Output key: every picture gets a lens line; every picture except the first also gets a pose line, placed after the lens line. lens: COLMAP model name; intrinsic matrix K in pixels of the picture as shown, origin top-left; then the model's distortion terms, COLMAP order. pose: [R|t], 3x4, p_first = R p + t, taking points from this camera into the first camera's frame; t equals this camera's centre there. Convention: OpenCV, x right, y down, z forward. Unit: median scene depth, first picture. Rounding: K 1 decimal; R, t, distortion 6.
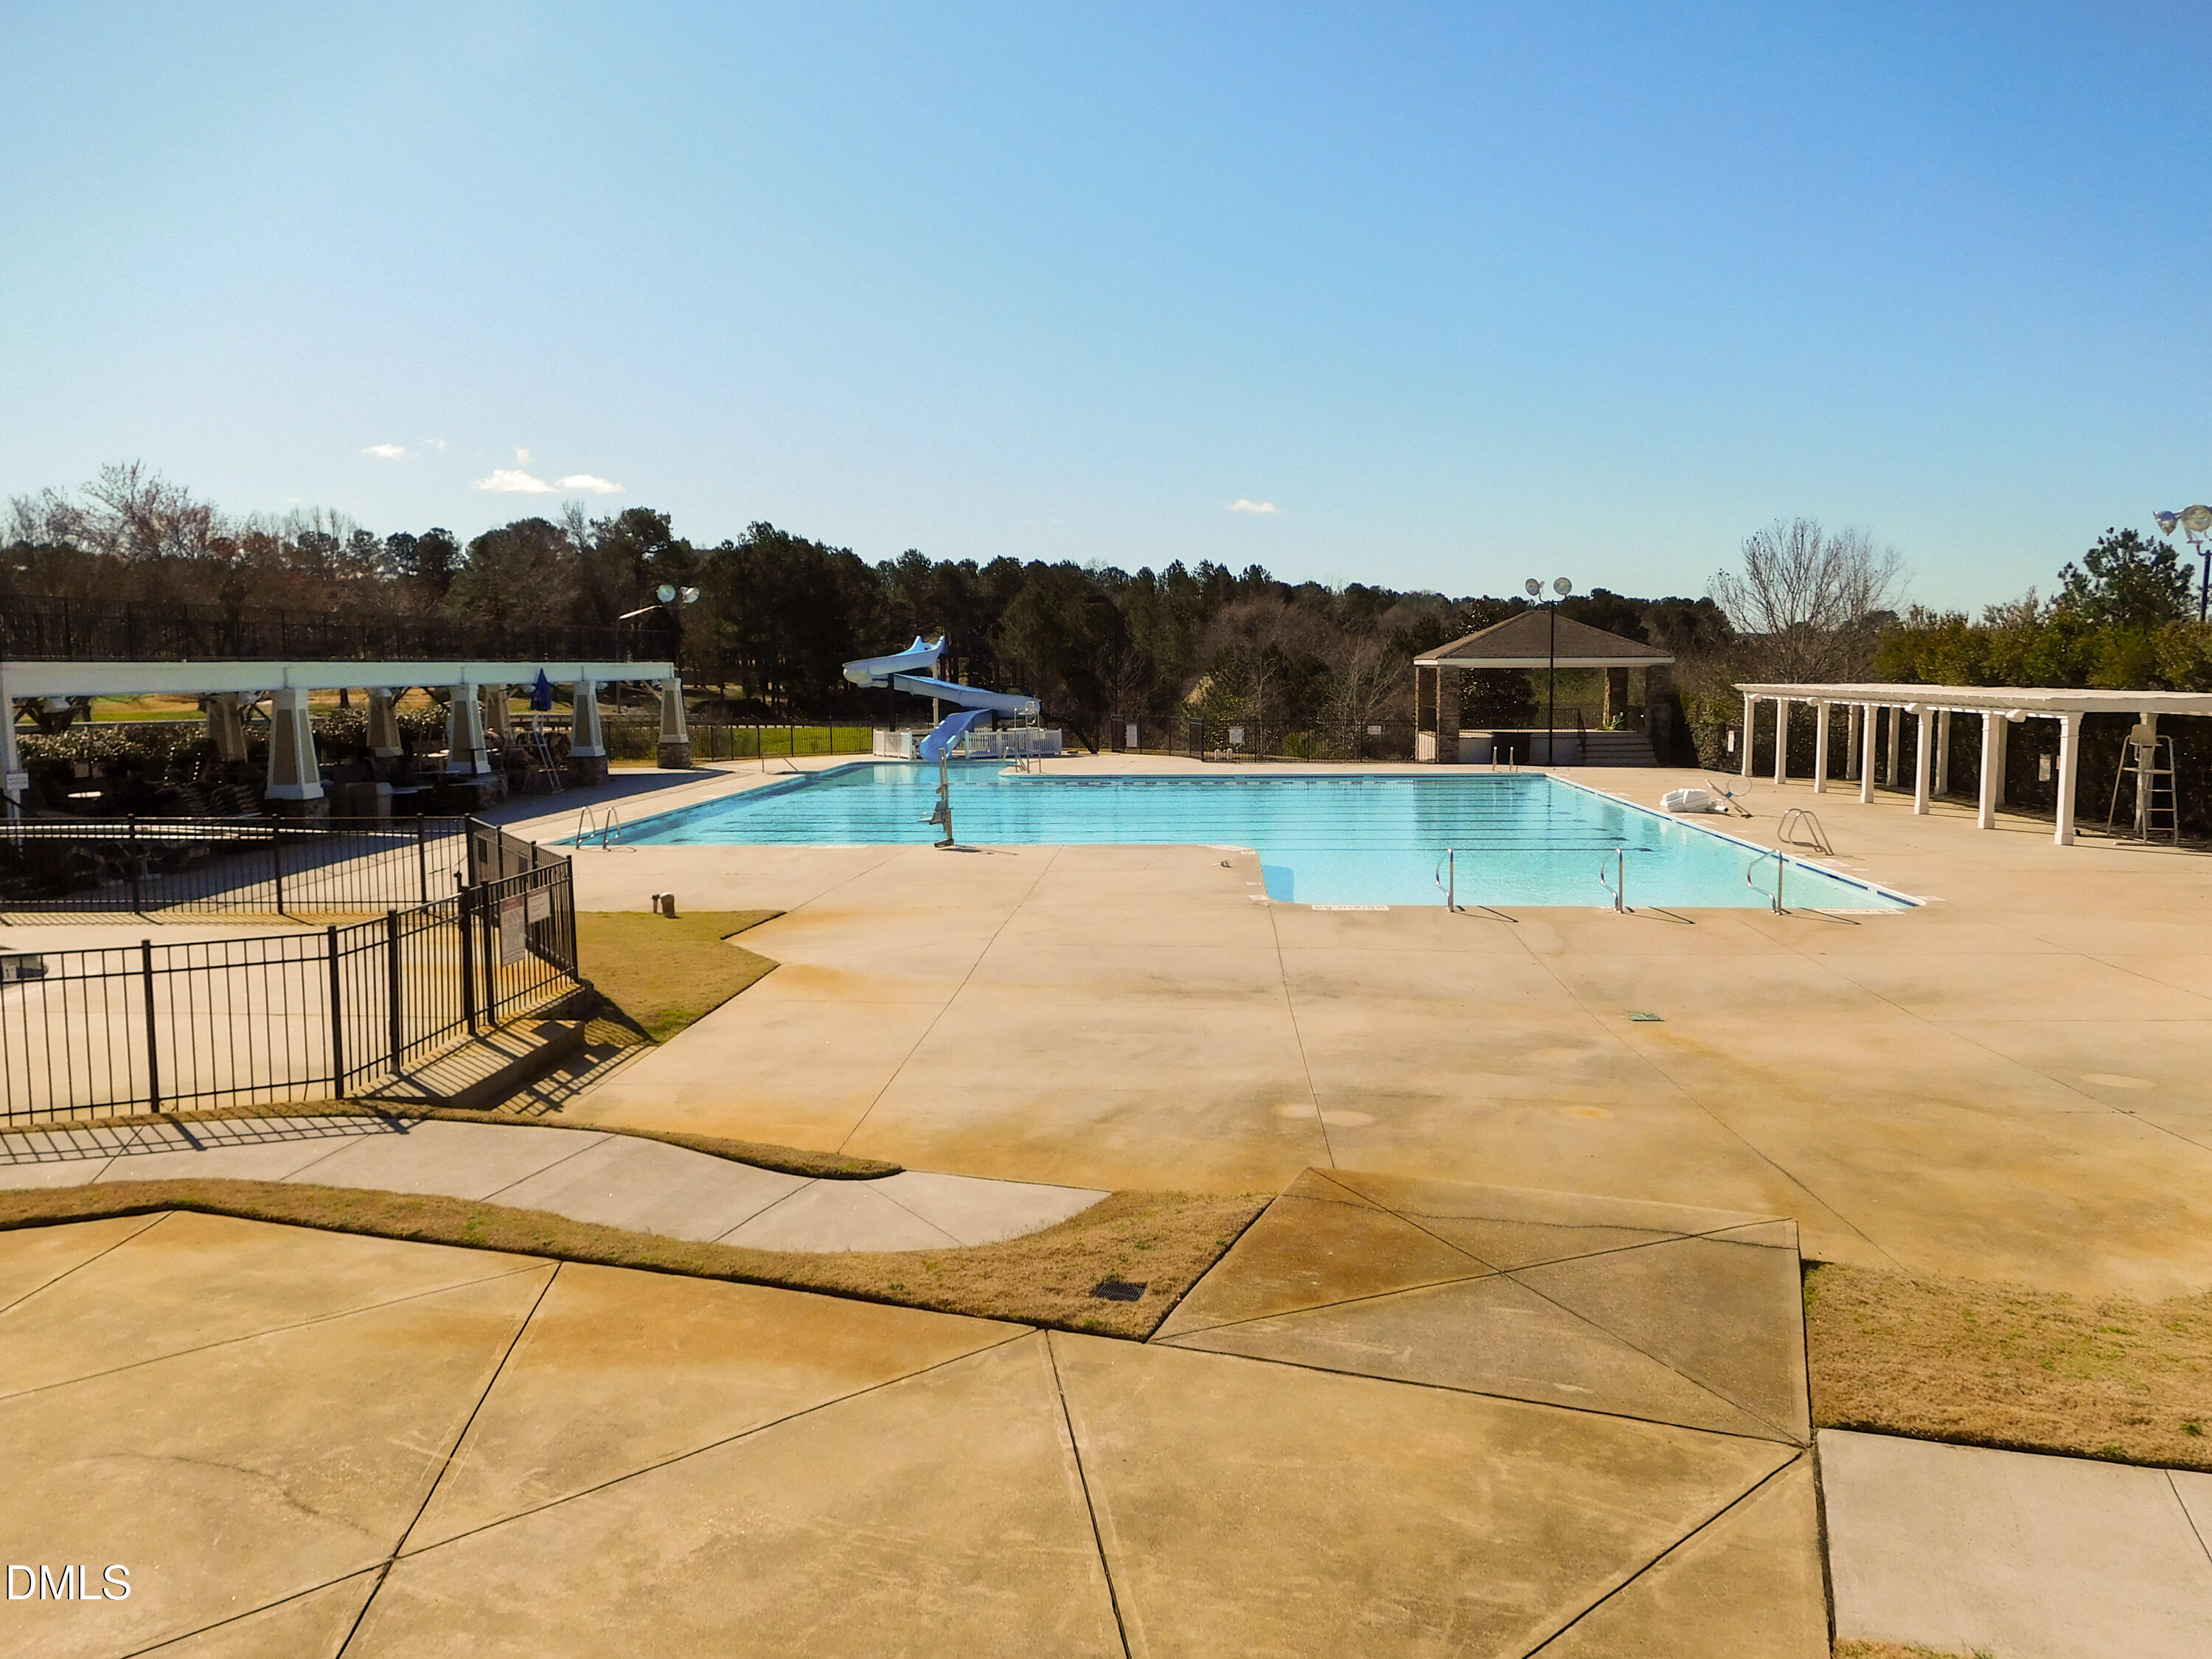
lens RADIAL K [[1622.9, 0, 1116.0], [0, 1622.9, 811.4], [0, 0, 1]] dist [0.094883, -0.059328]
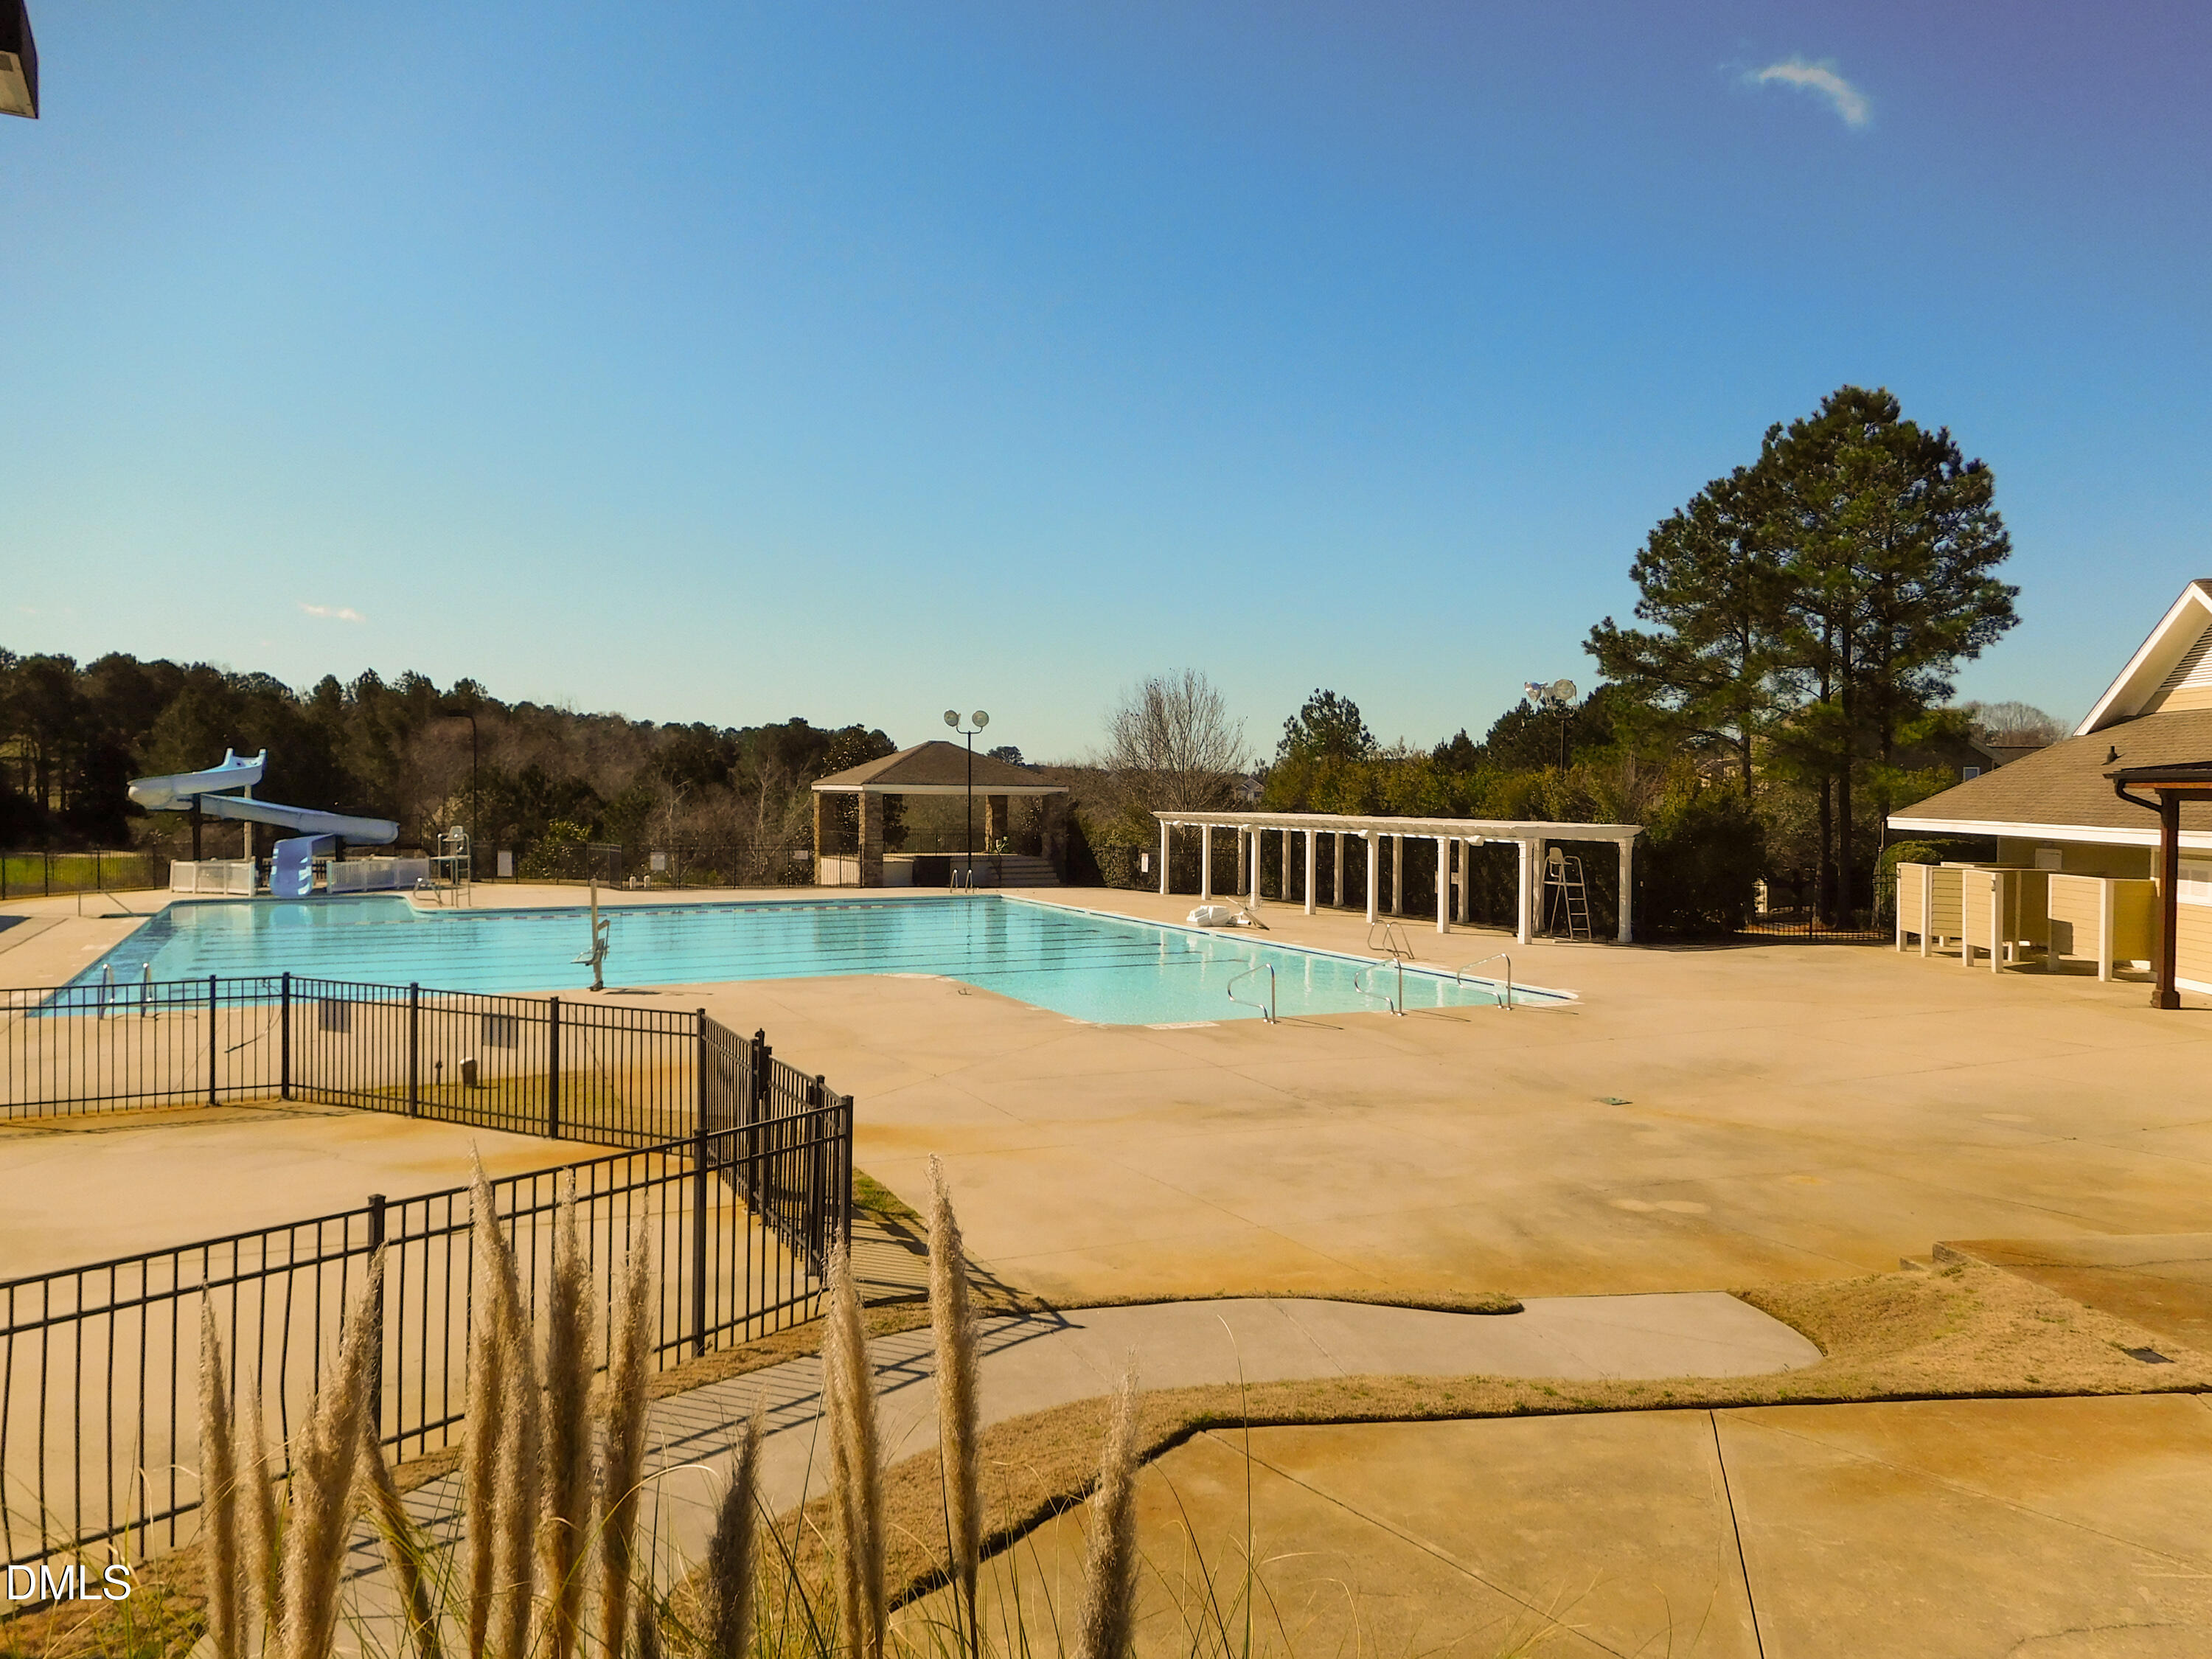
lens RADIAL K [[1622.9, 0, 1116.0], [0, 1622.9, 811.4], [0, 0, 1]] dist [0.094883, -0.059328]
pose [[0.877671, 0.004047, 0.479247, -0.507692], [0.032399, 0.997176, -0.067756, -0.010703], [-0.478168, 0.074995, 0.875061, 0.131640]]
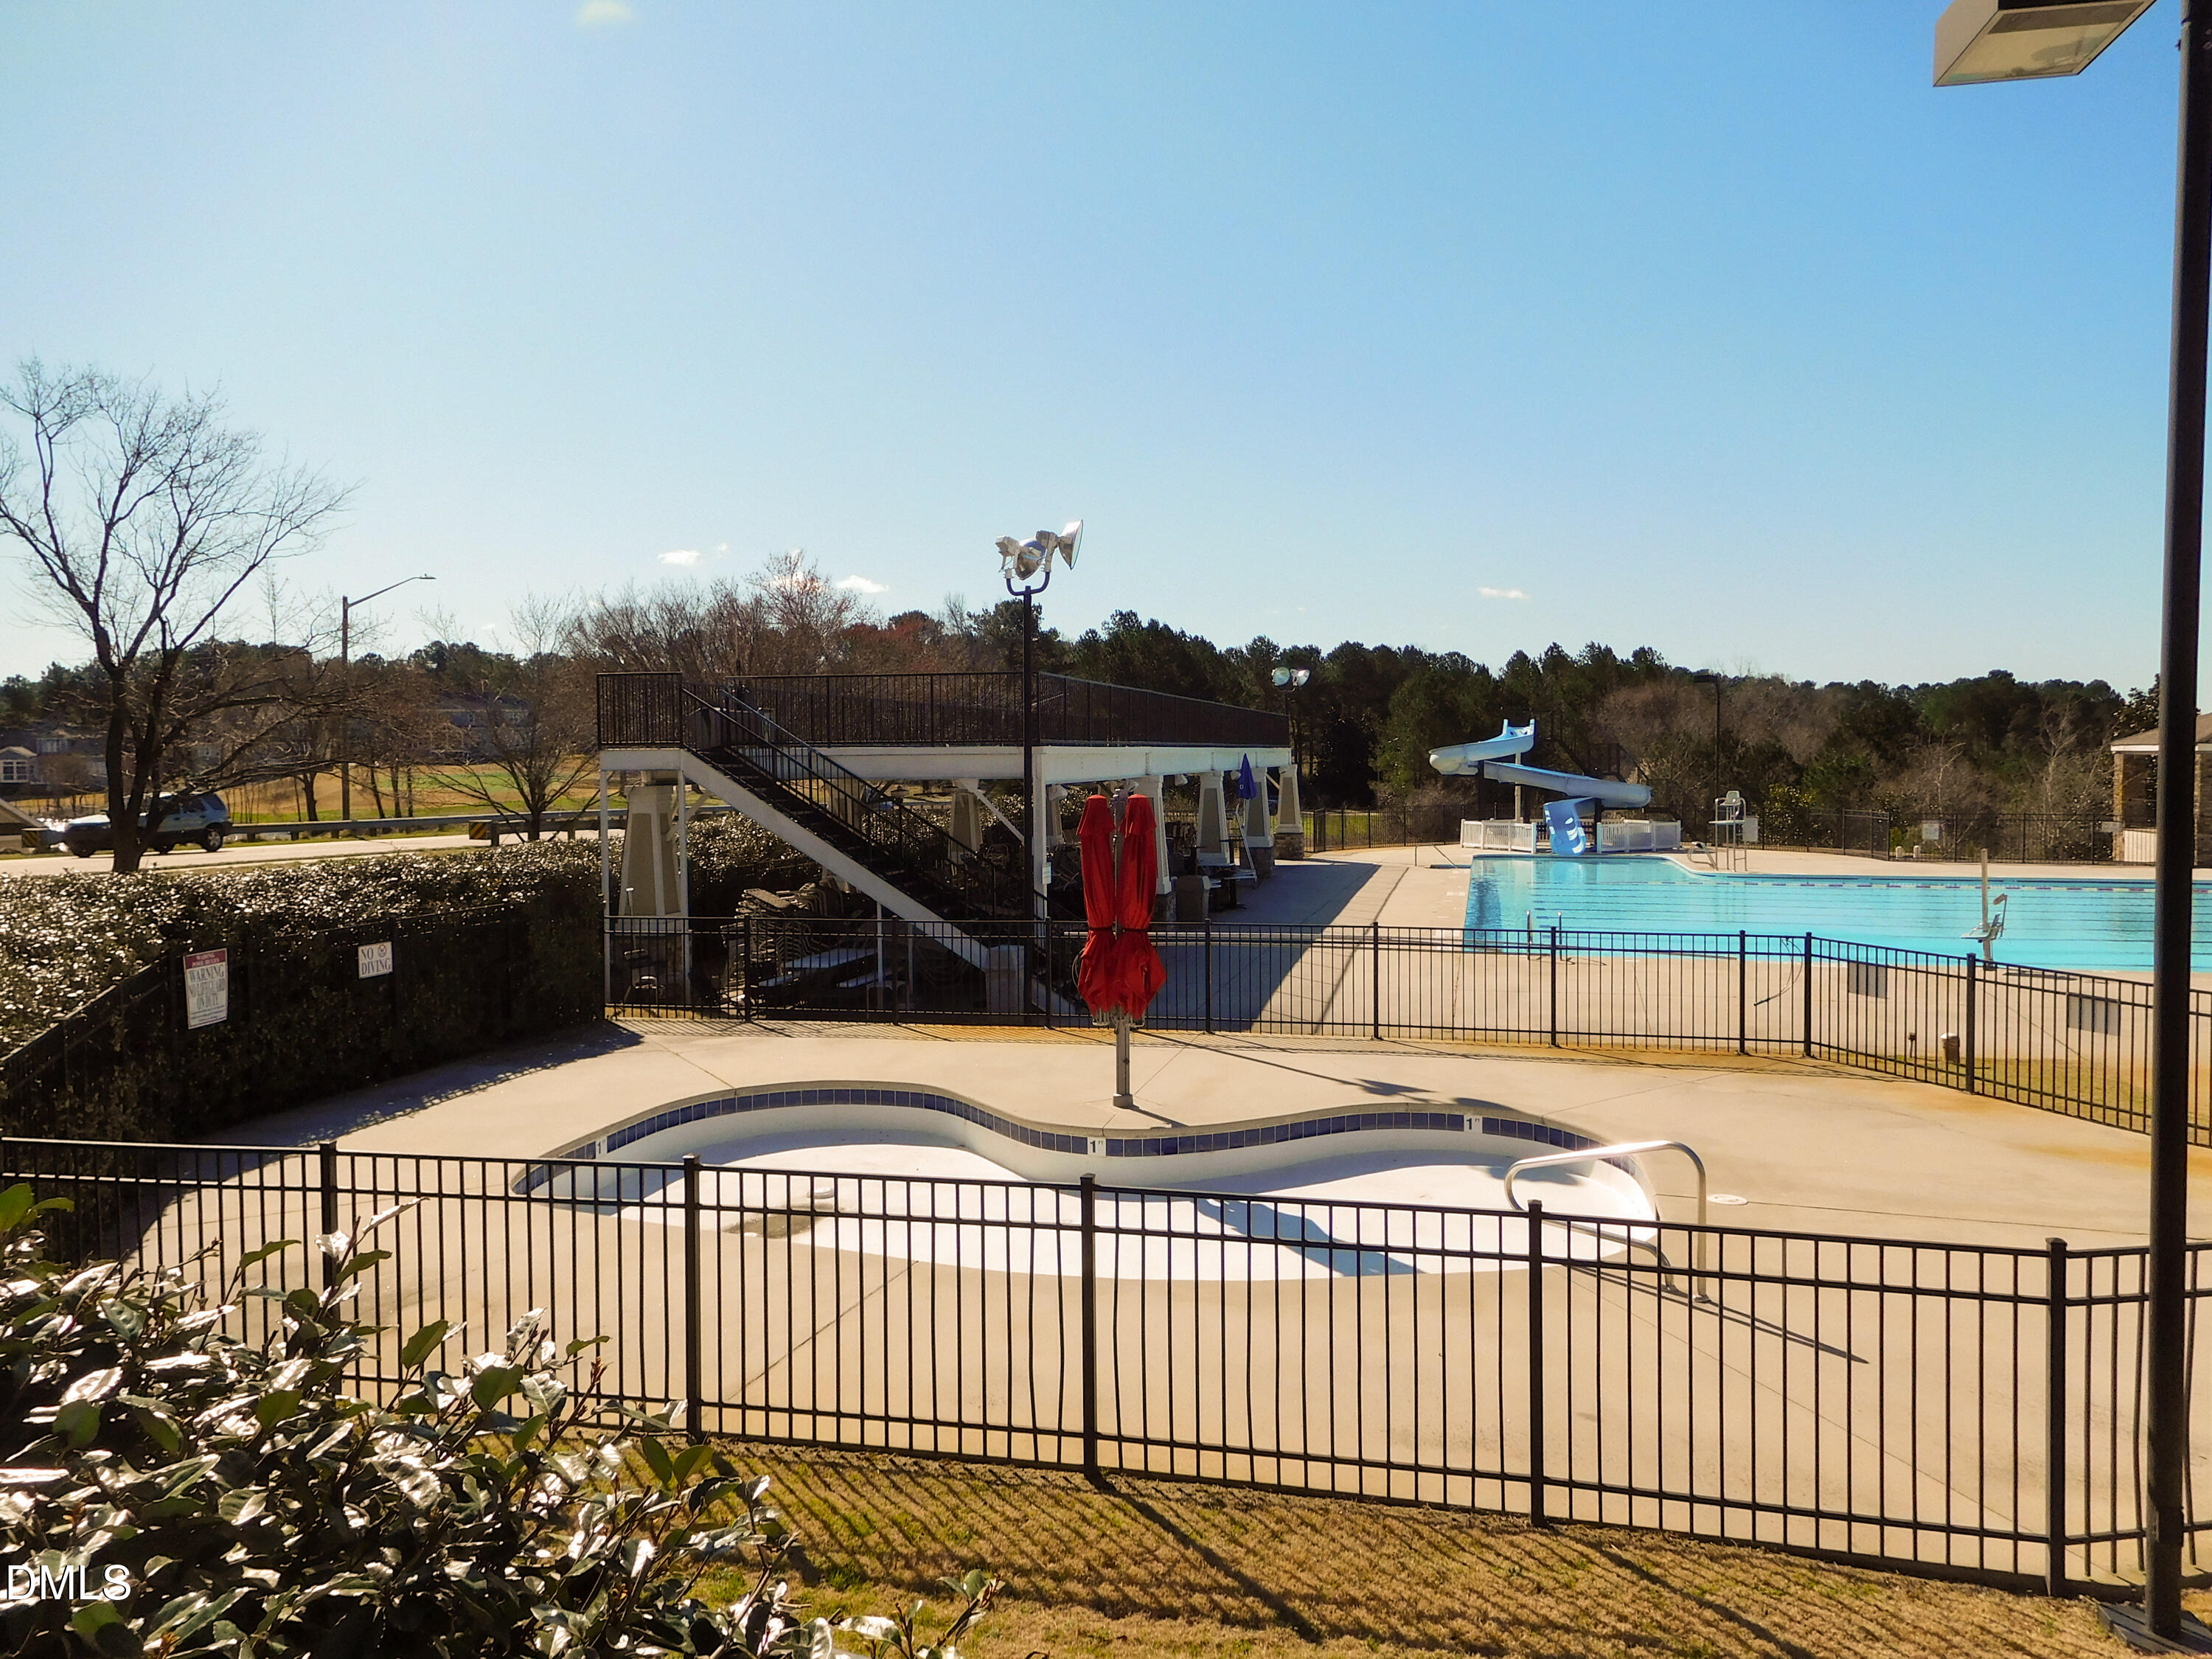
lens RADIAL K [[1622.9, 0, 1116.0], [0, 1622.9, 811.4], [0, 0, 1]] dist [0.094883, -0.059328]
pose [[0.985131, 0.009286, -0.171556, -0.703251], [-0.018397, 0.998498, -0.051598, -0.012040], [0.170819, 0.053987, 0.983822, 0.171407]]
